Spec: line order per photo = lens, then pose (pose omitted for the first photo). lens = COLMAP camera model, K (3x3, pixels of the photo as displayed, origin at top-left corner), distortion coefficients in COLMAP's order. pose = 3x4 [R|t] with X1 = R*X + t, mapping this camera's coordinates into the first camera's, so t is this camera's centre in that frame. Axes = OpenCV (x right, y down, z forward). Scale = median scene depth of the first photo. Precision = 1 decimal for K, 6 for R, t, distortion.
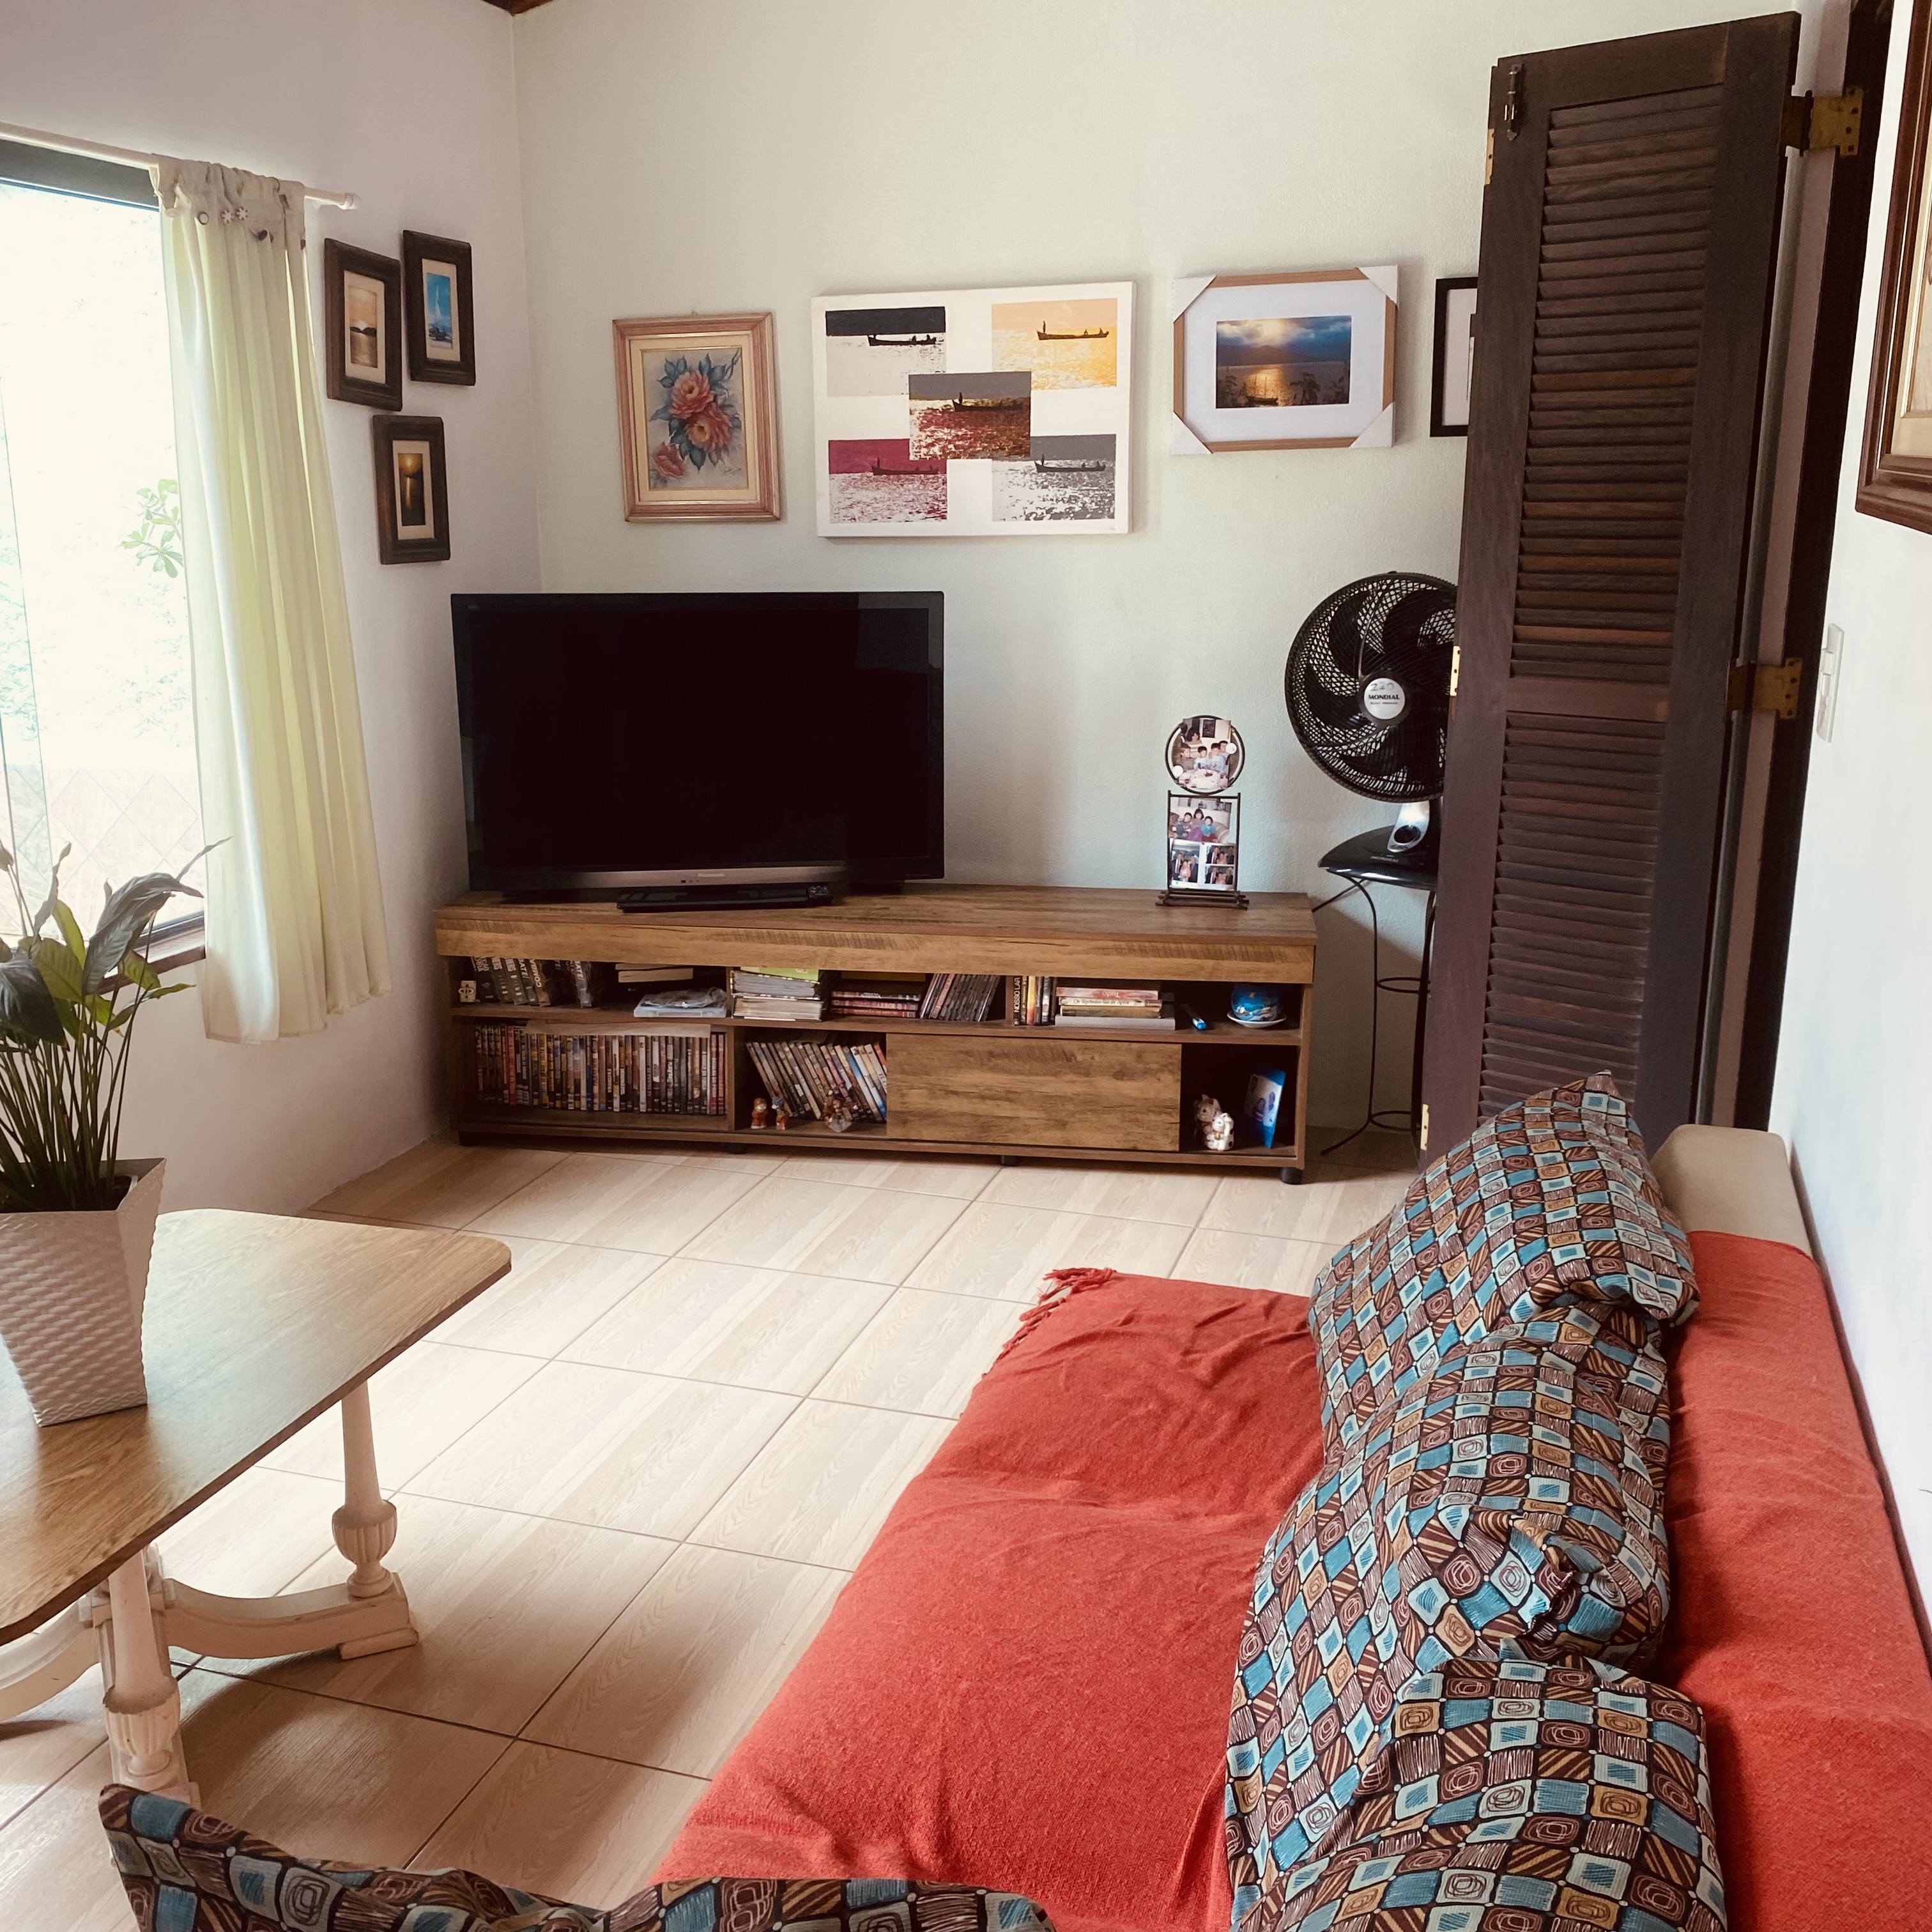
lens RADIAL K [[1961.3, 0, 952.1], [0, 1961.3, 959.5], [0, 0, 1]] dist [-0.004632, 0.000000]
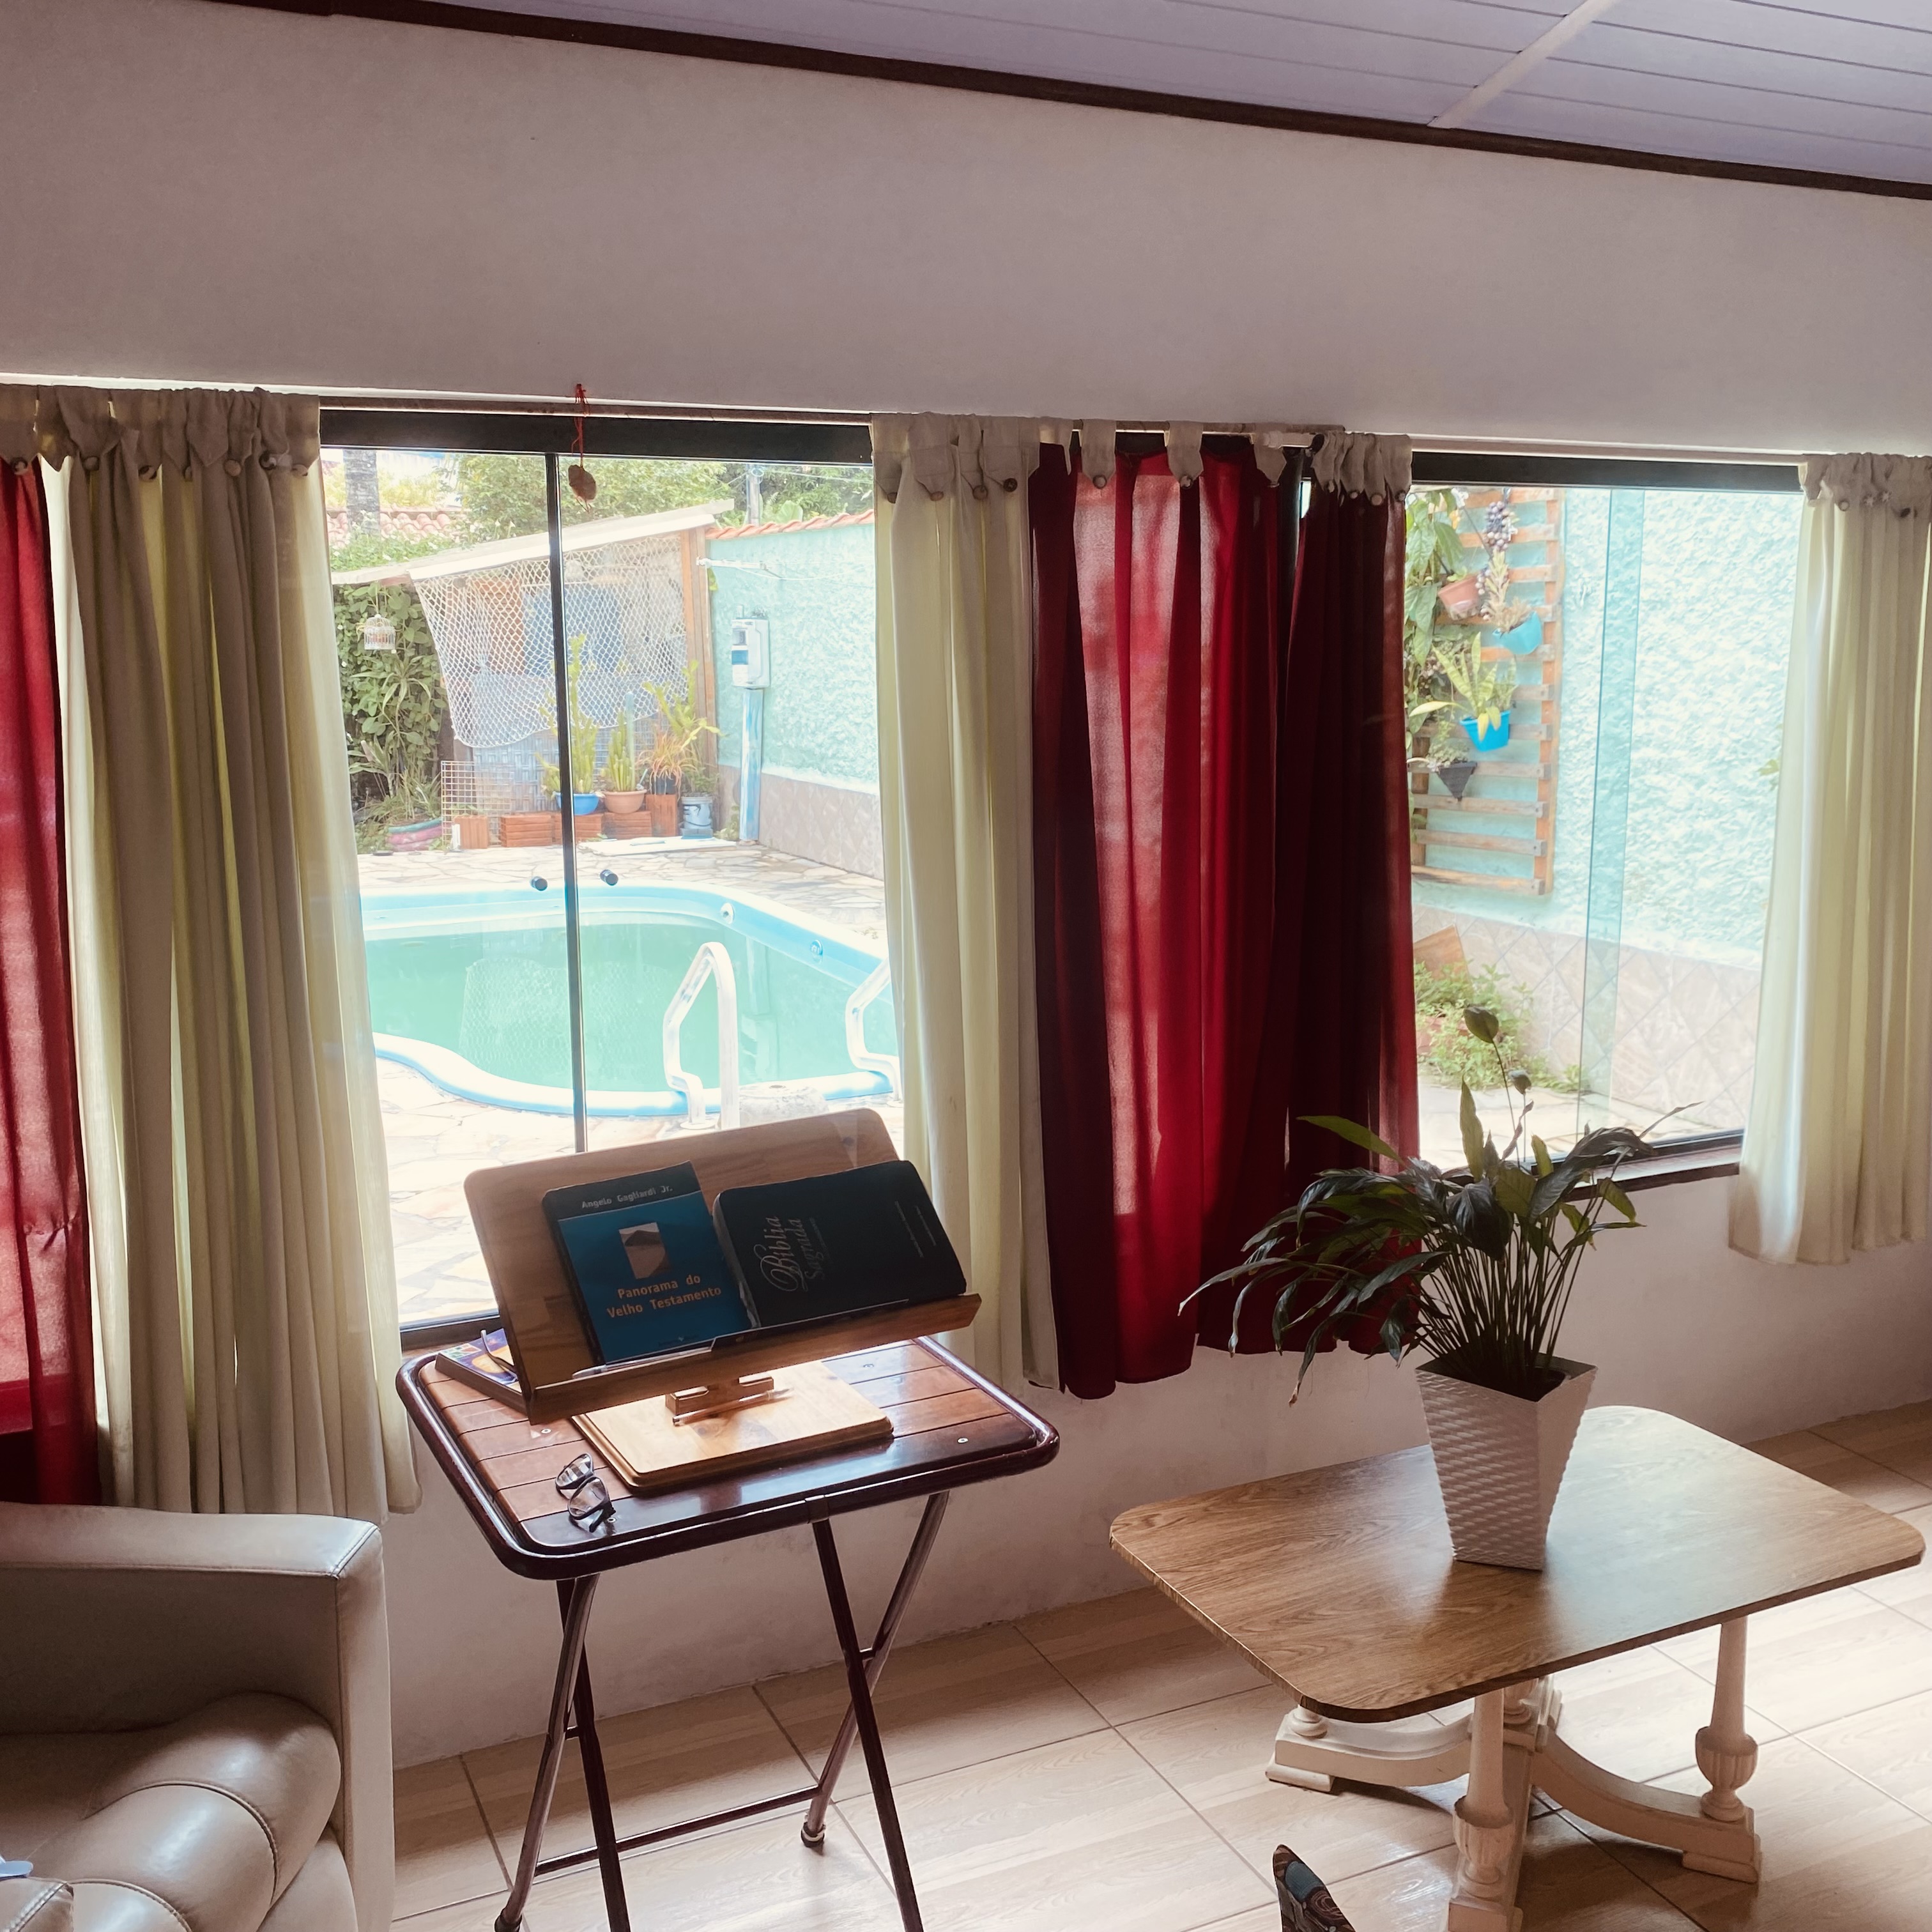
lens RADIAL K [[1961.3, 0, 968.3], [0, 1961.3, 974.0], [0, 0, 1]] dist [-0.004632, 0.000000]
pose [[0.683127, 0.129046, -0.718808, 0.123142], [-0.177894, 0.984020, 0.007595, -0.058642], [0.708302, 0.122684, 0.695167, -0.077196]]
